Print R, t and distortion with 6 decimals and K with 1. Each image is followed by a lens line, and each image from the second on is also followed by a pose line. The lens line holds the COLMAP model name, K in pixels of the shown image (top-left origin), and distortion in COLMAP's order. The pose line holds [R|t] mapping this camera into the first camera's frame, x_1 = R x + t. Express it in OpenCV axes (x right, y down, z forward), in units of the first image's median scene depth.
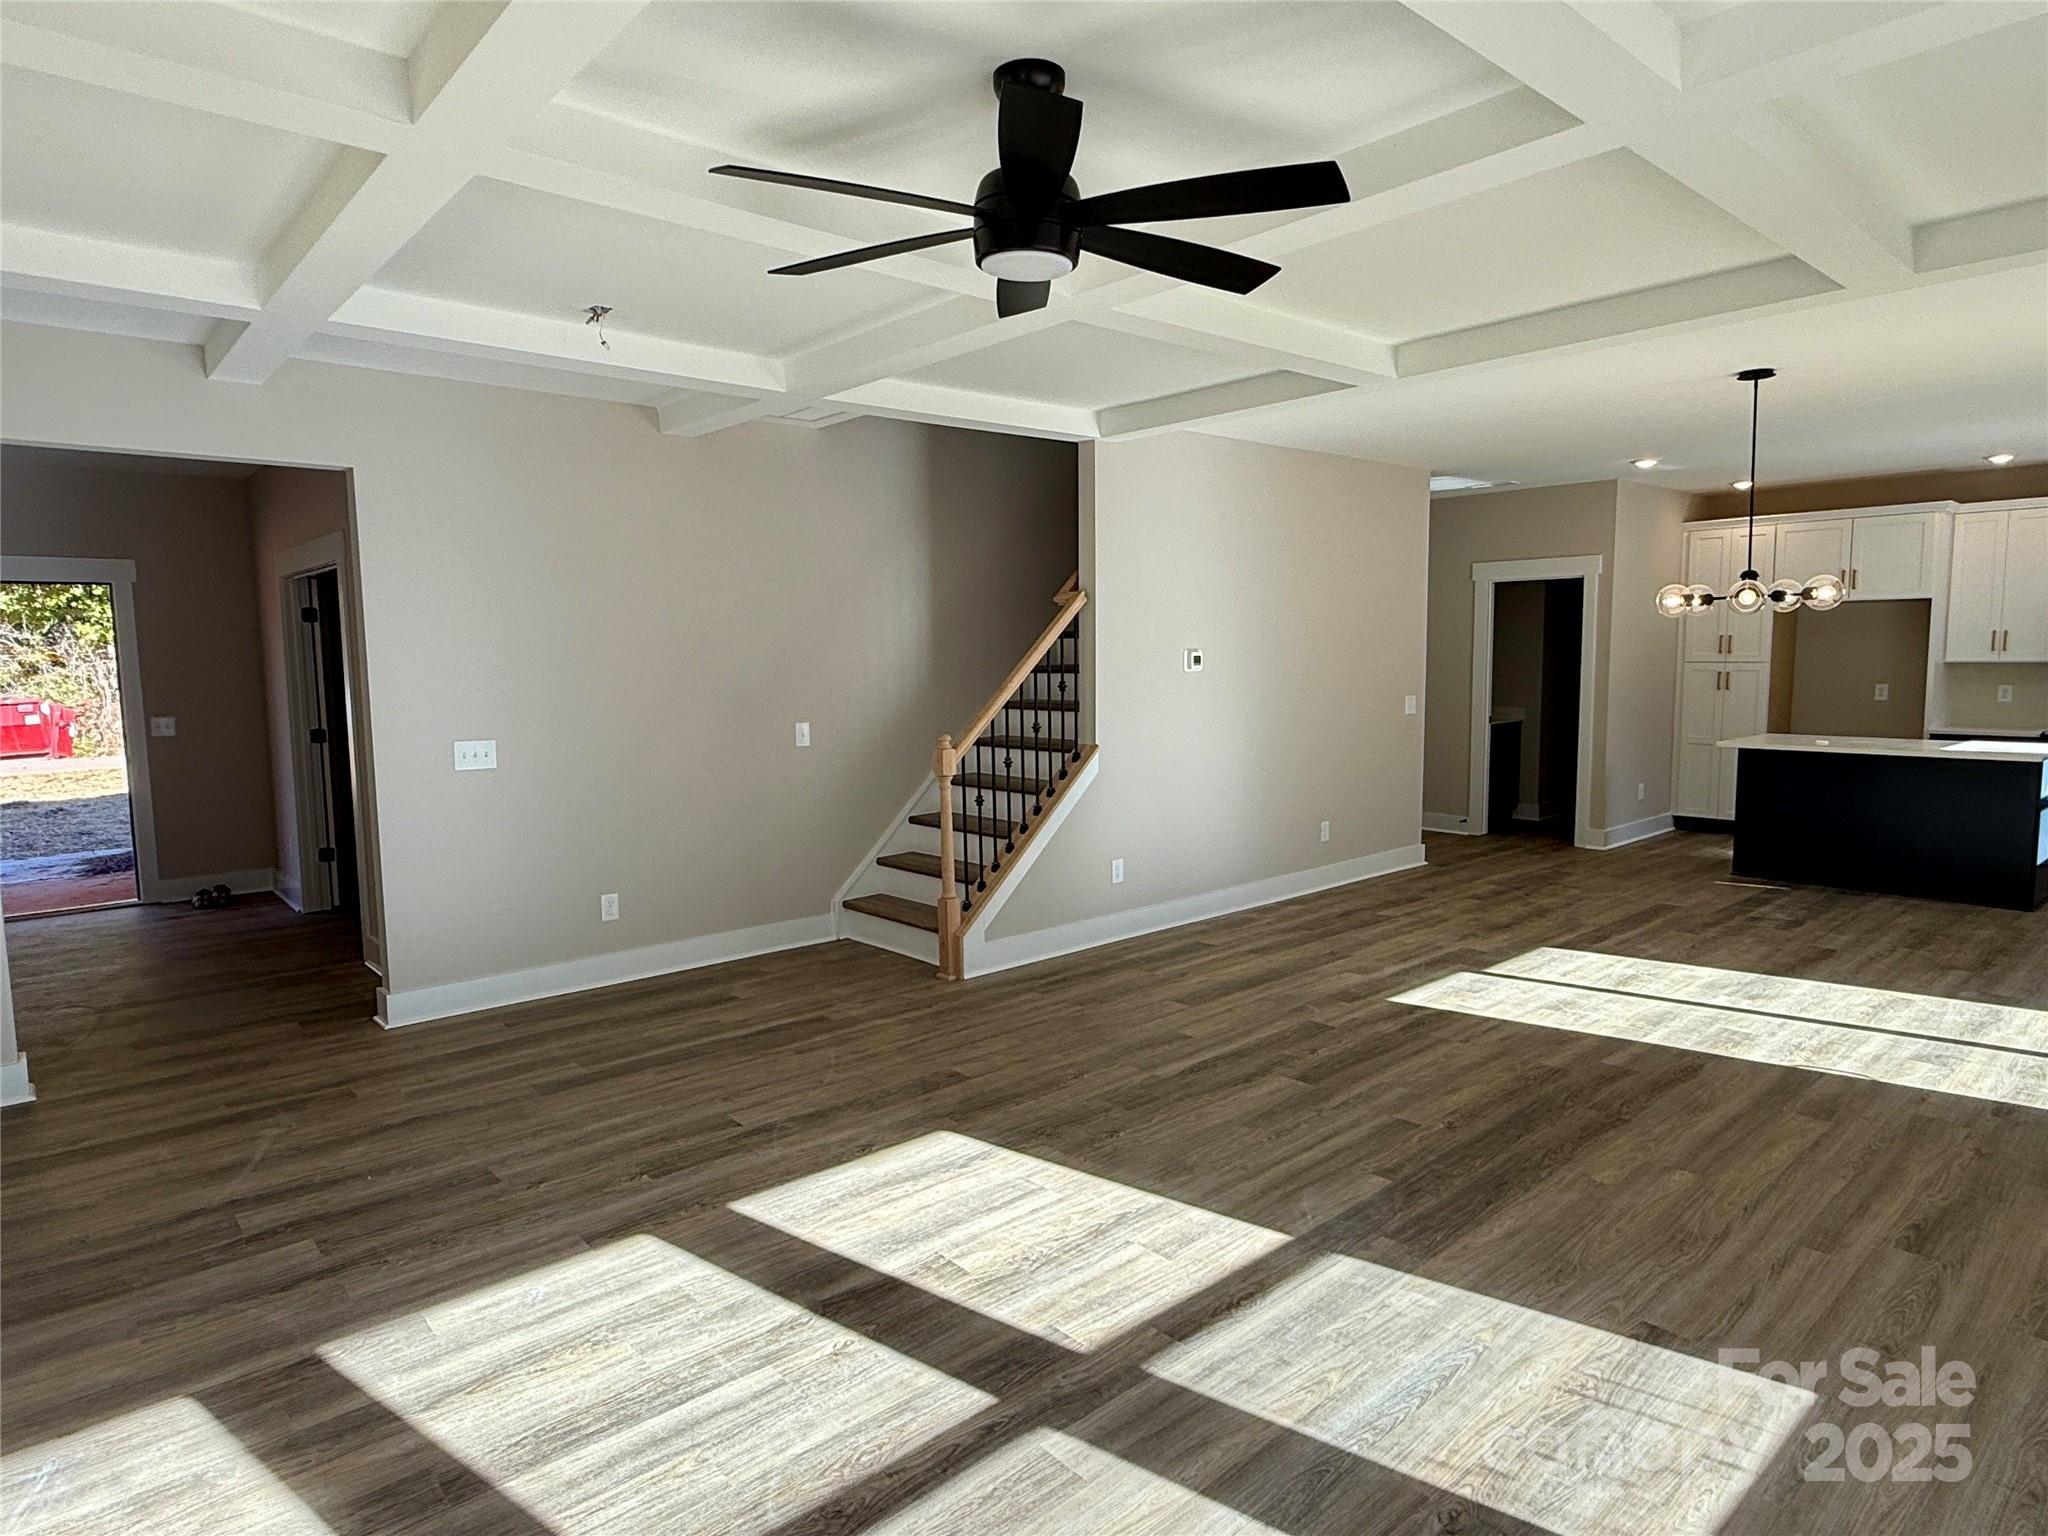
lens RADIAL K [[1180.2, 0, 1014.5], [0, 1180.2, 765.3], [0, 0, 1]] dist [0.001550, 0.002451]
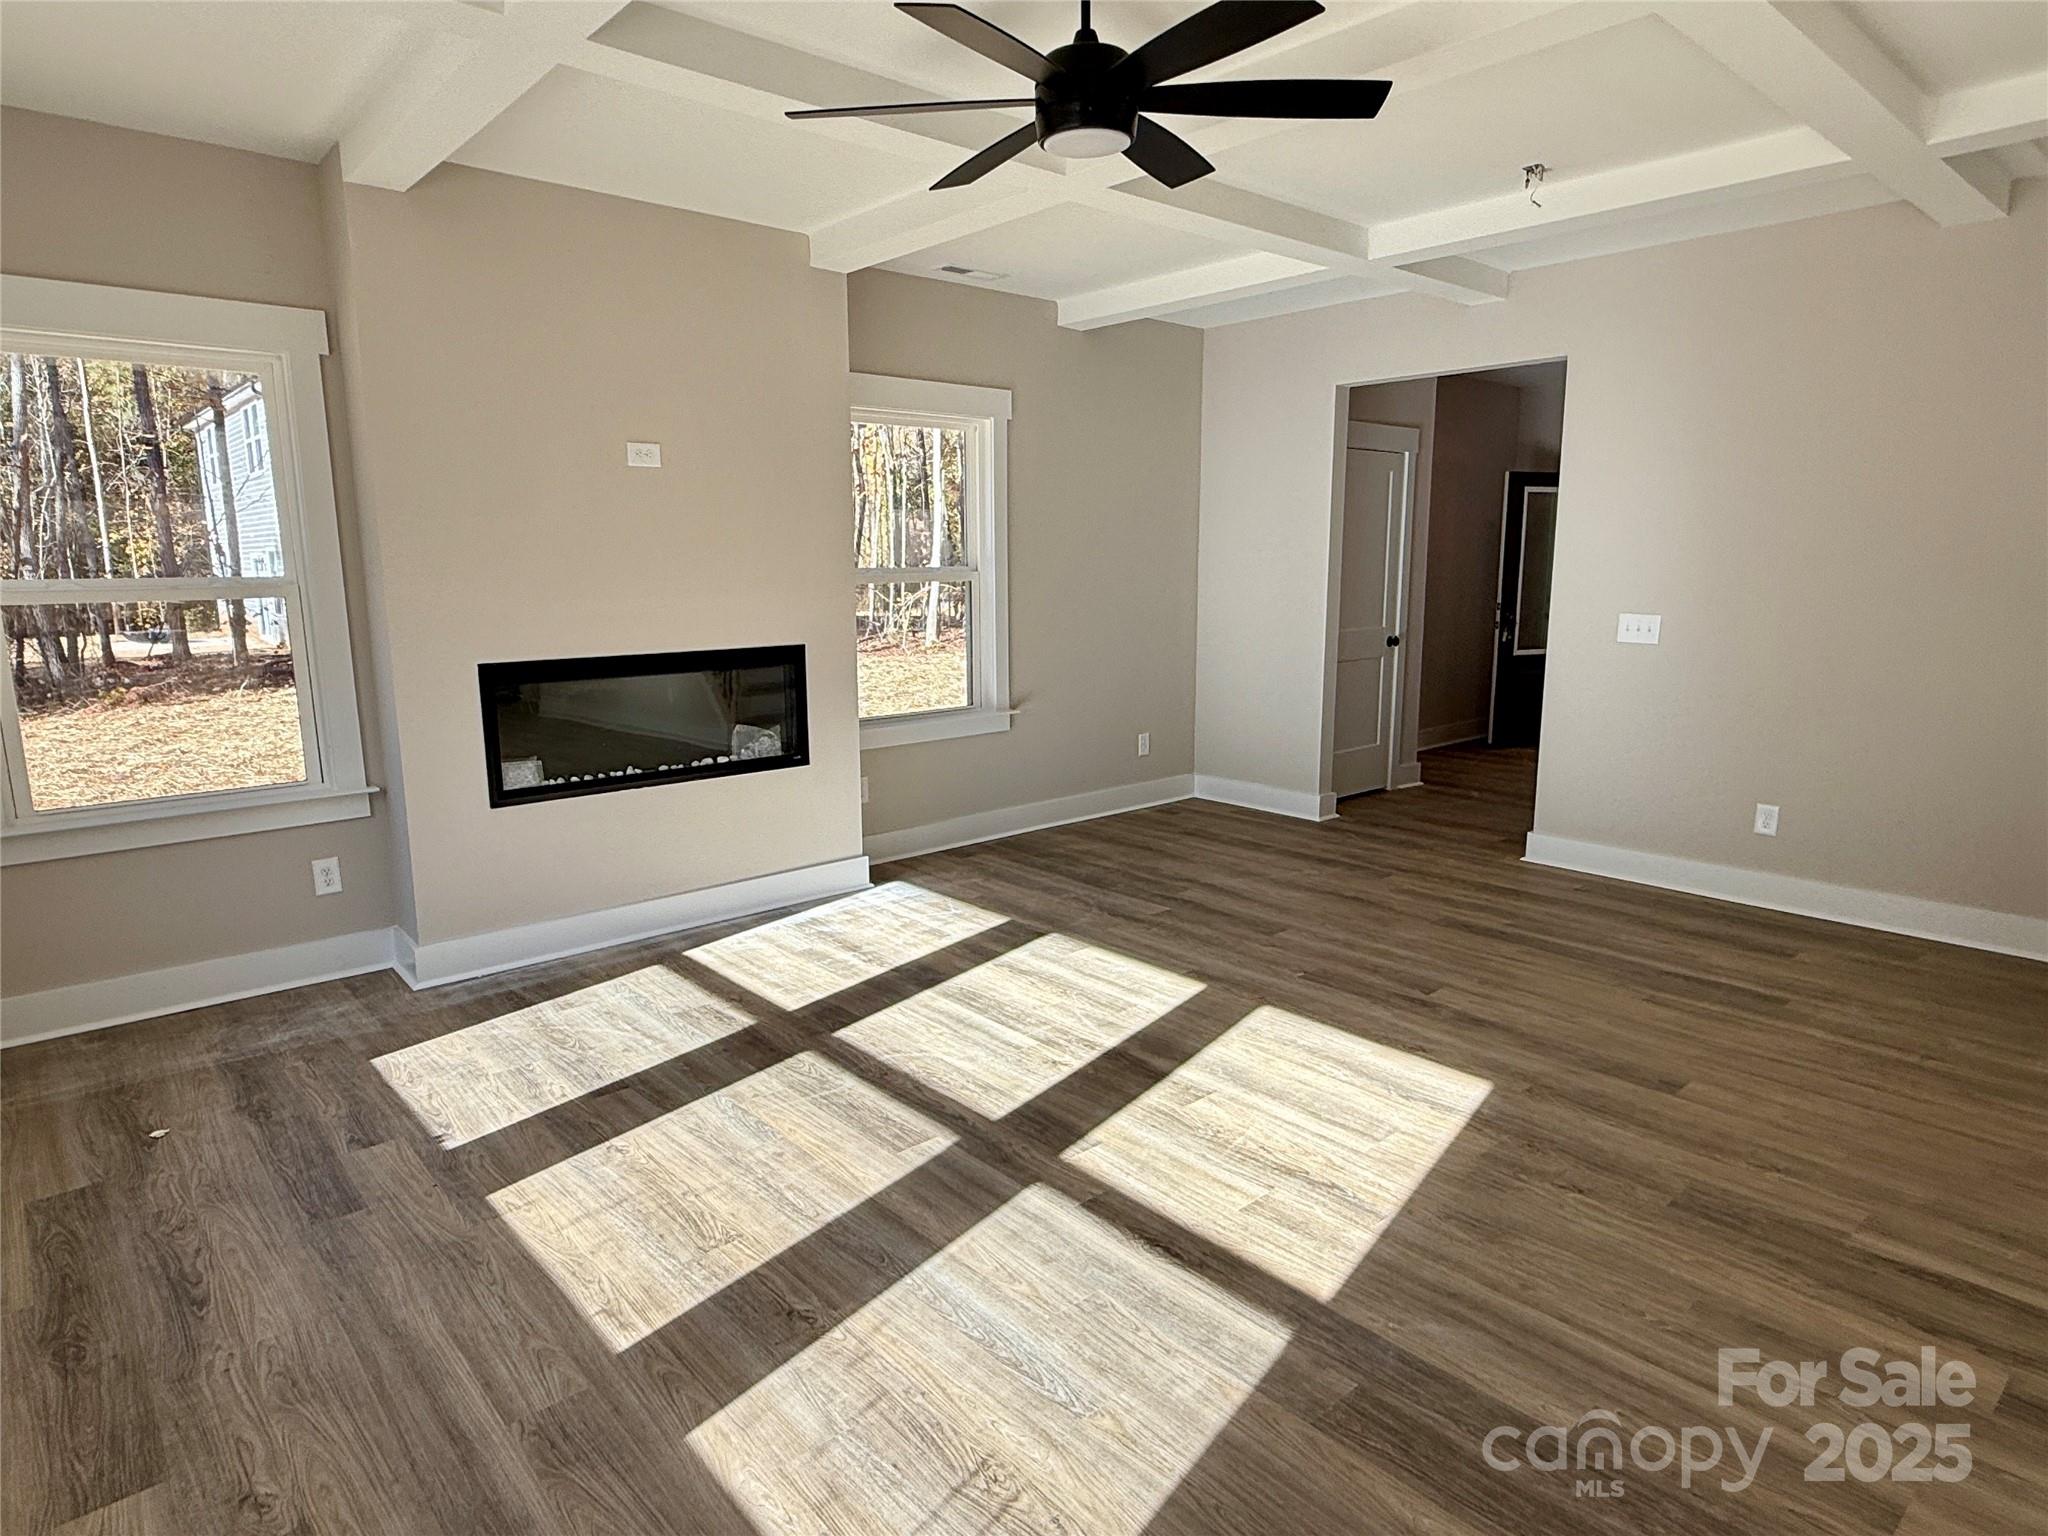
lens RADIAL K [[1180.2, 0, 1014.5], [0, 1180.2, 765.3], [0, 0, 1]] dist [0.001550, 0.002451]
pose [[0.001916, 0.187462, -0.982270, 0.739749], [-0.092841, 0.978063, 0.186478, -0.044402], [0.995679, 0.090838, 0.019278, 0.619223]]
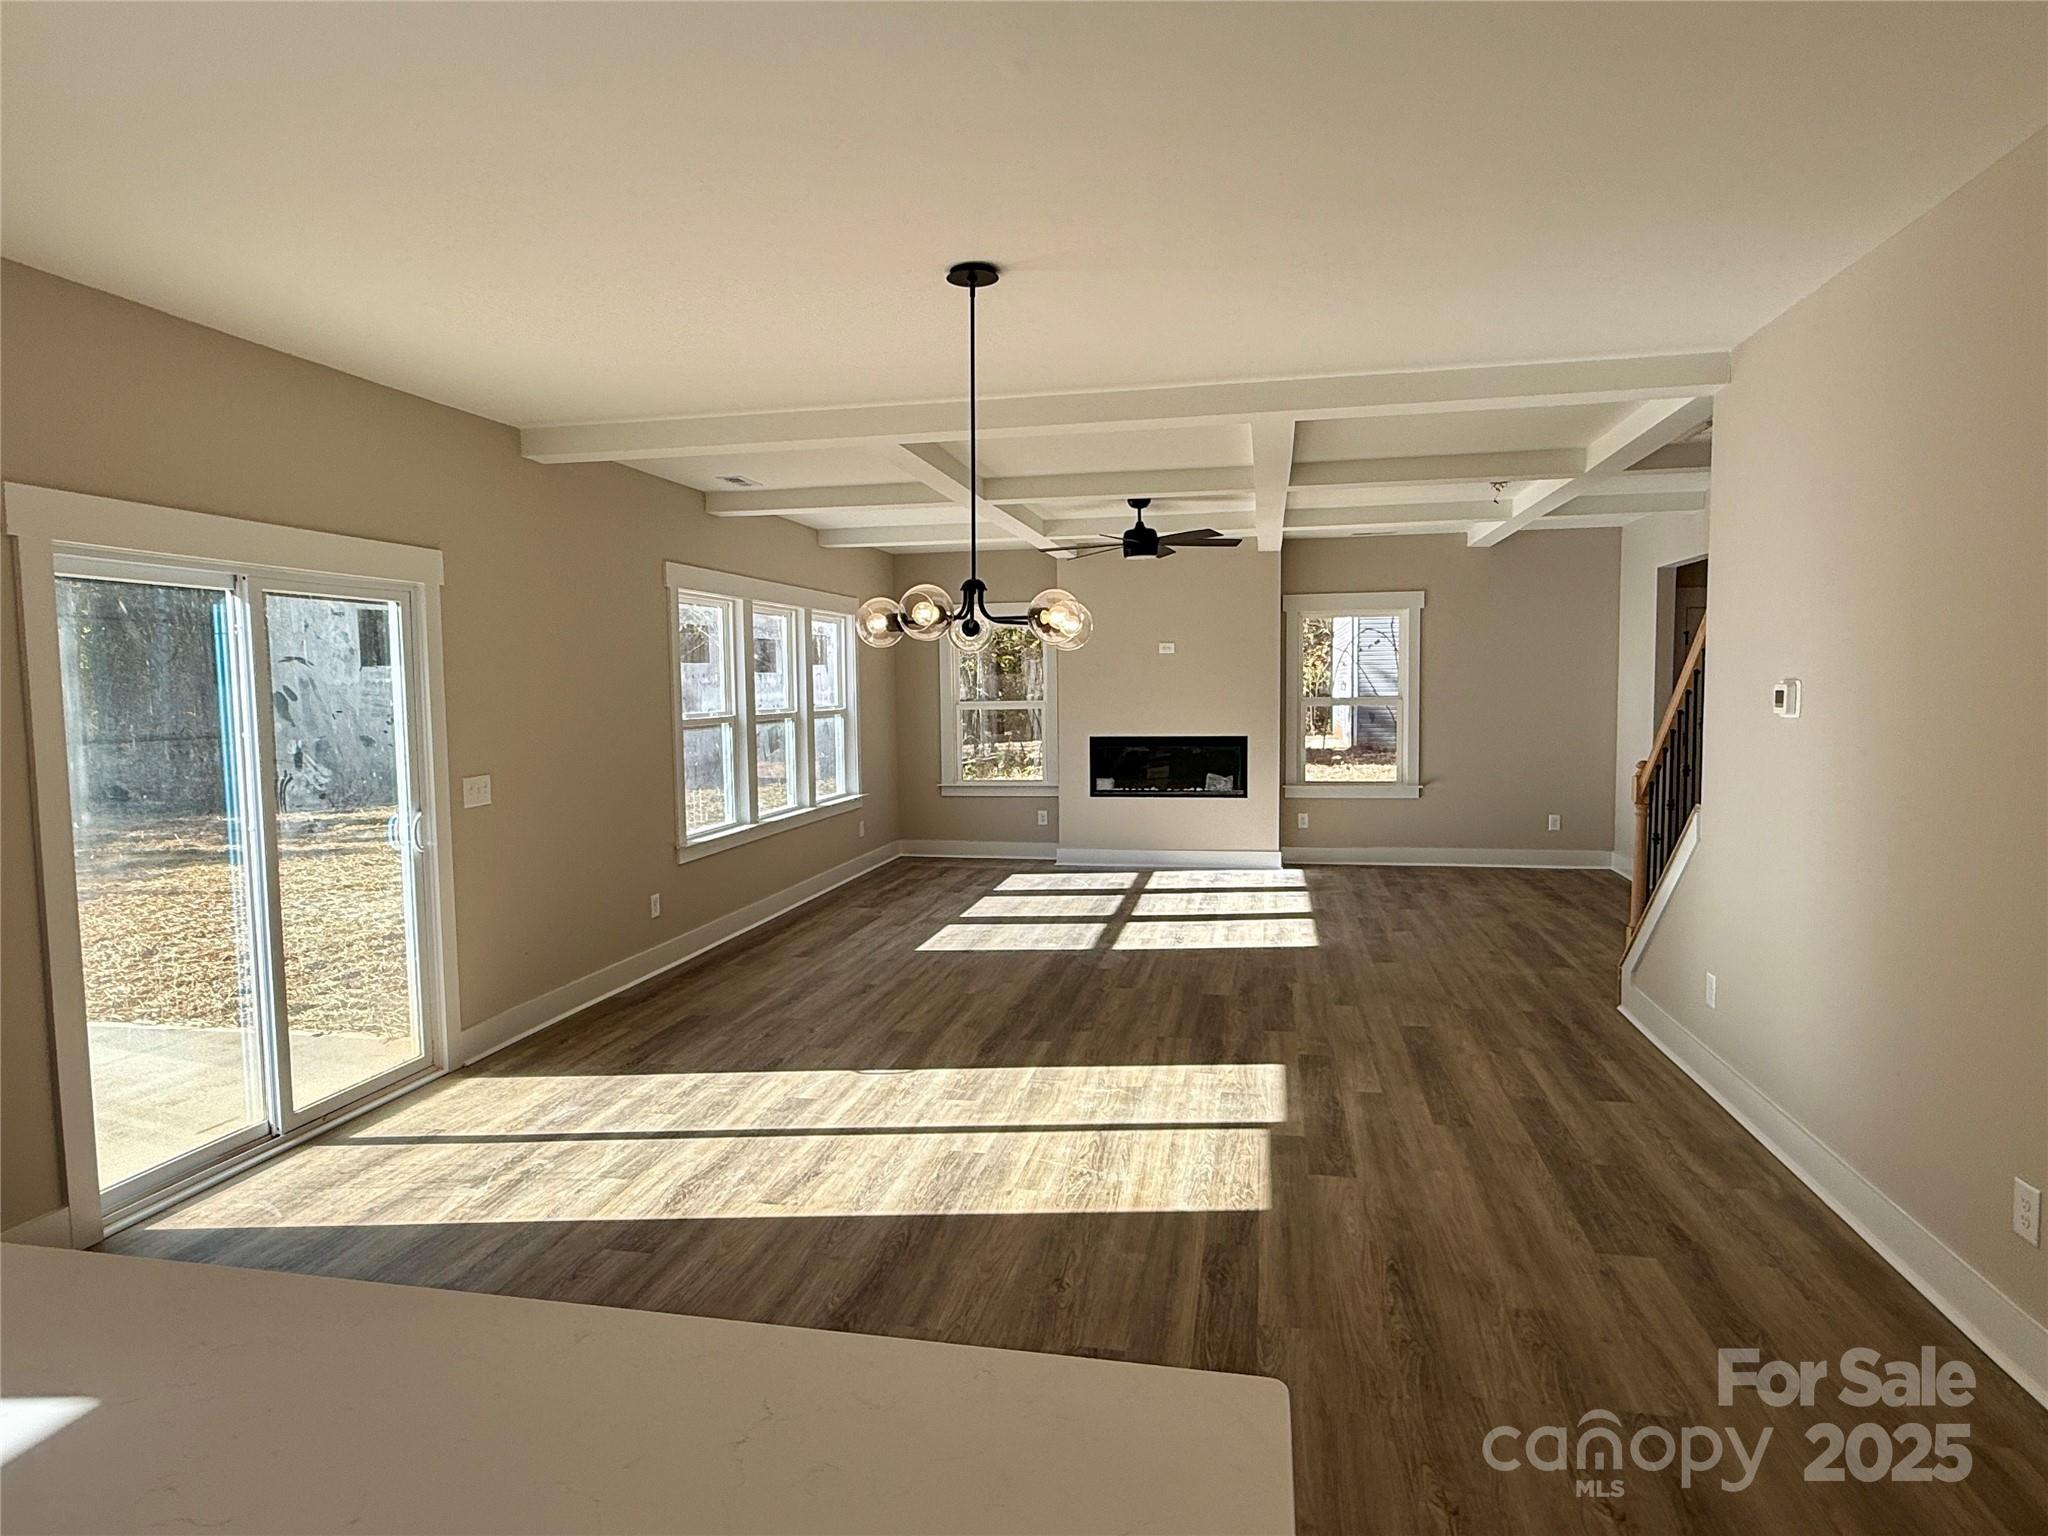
lens RADIAL K [[1180.2, 0, 1014.5], [0, 1180.2, 765.3], [0, 0, 1]] dist [0.001550, 0.002451]
pose [[-0.799846, 0.065185, -0.596656, 1.371379], [-0.035339, 0.987246, 0.155232, -0.227450], [0.599165, 0.145247, -0.787341, 2.114126]]
